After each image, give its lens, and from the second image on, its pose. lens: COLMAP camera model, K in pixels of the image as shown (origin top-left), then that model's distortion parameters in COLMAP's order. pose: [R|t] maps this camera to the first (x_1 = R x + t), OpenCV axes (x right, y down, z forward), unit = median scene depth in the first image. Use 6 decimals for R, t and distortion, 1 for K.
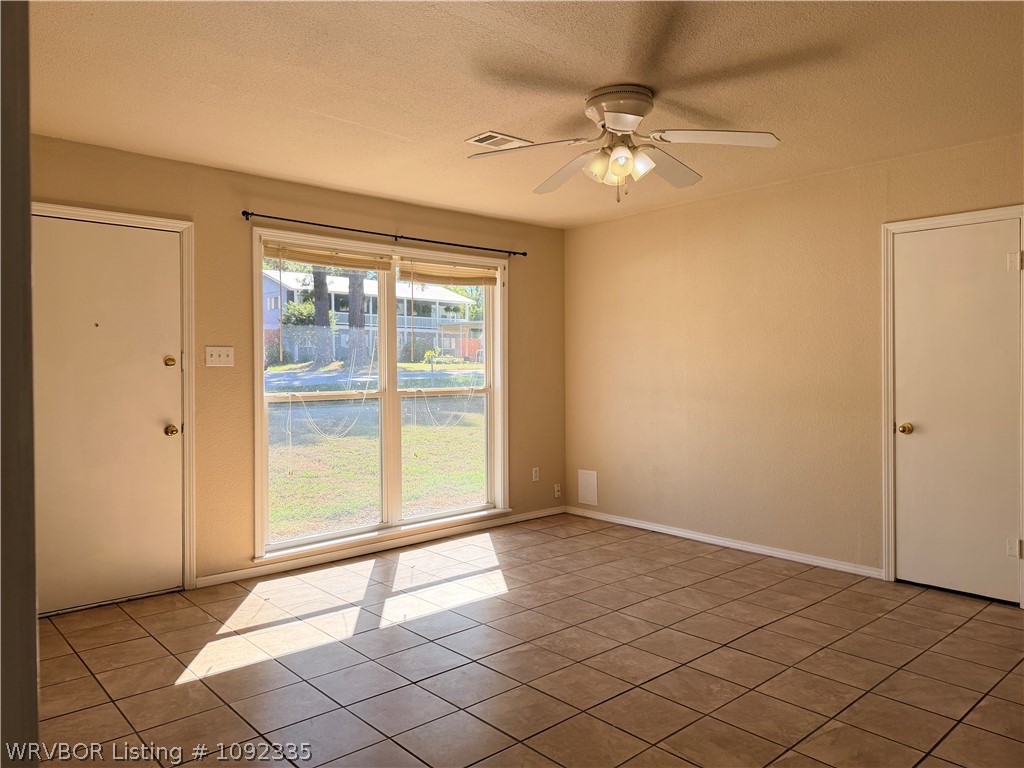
lens RADIAL K [[725.5, 0, 512.0], [0, 725.5, 384.0], [0, 0, 1]] dist [-0.006673, -0.007720]
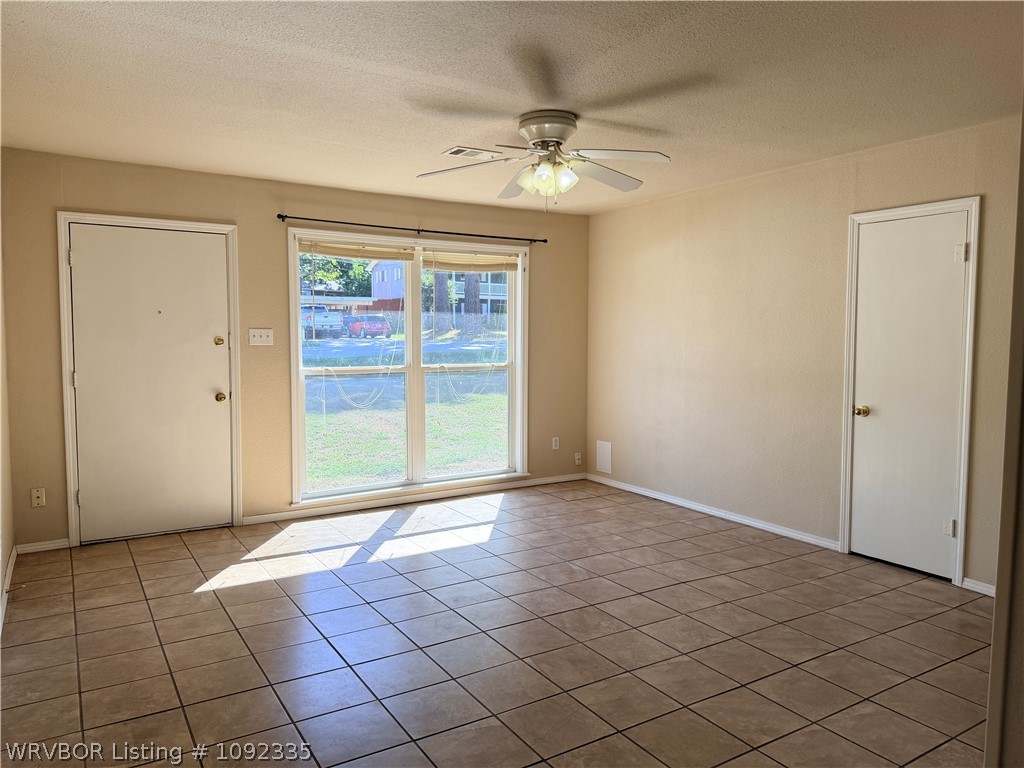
lens RADIAL K [[720.4, 0, 513.6], [0, 720.4, 396.0], [0, 0, 1]] dist [0.002534, -0.001546]
pose [[0.985643, 0.022240, -0.167370, 0.211695], [-0.011966, 0.997995, 0.062148, -0.019244], [0.168416, -0.059253, 0.983933, -0.115058]]
